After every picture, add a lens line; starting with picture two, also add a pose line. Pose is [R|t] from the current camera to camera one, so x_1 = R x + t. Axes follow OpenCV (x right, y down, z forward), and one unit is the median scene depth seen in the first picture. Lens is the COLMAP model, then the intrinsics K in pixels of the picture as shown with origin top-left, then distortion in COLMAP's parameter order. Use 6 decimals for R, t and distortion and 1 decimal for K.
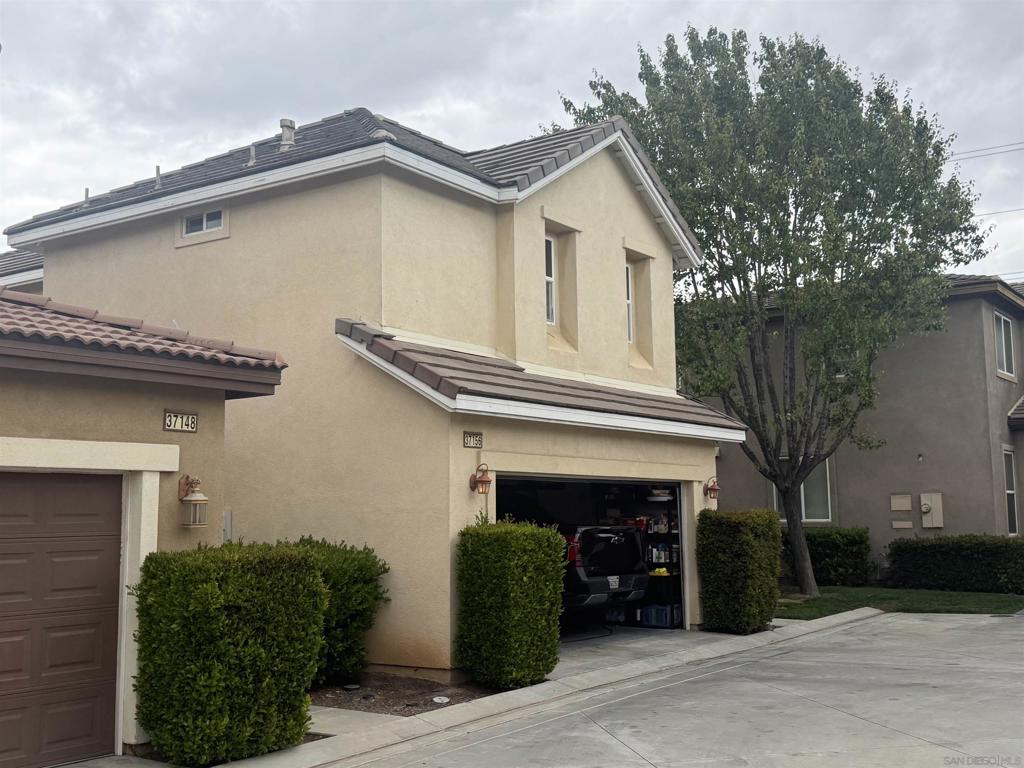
lens RADIAL K [[1195.8, 0, 512.5], [0, 1195.8, 388.5], [0, 0, 1]] dist [0.115779, 0.000000]
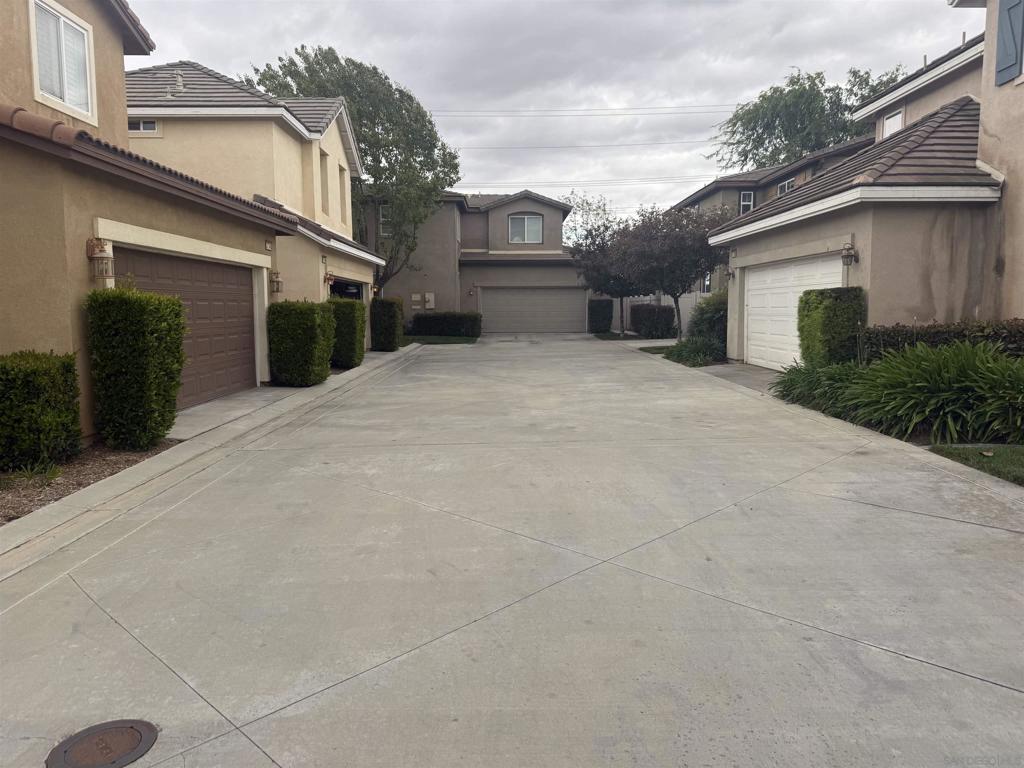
lens RADIAL K [[733.7, 0, 512.2], [0, 733.7, 380.1], [0, 0, 1]] dist [0.027872, -0.017182]
pose [[0.823552, -0.034090, 0.566215, -0.385523], [-0.078855, 0.981620, 0.173793, -0.000513], [-0.561733, -0.187777, 0.805727, -0.230456]]
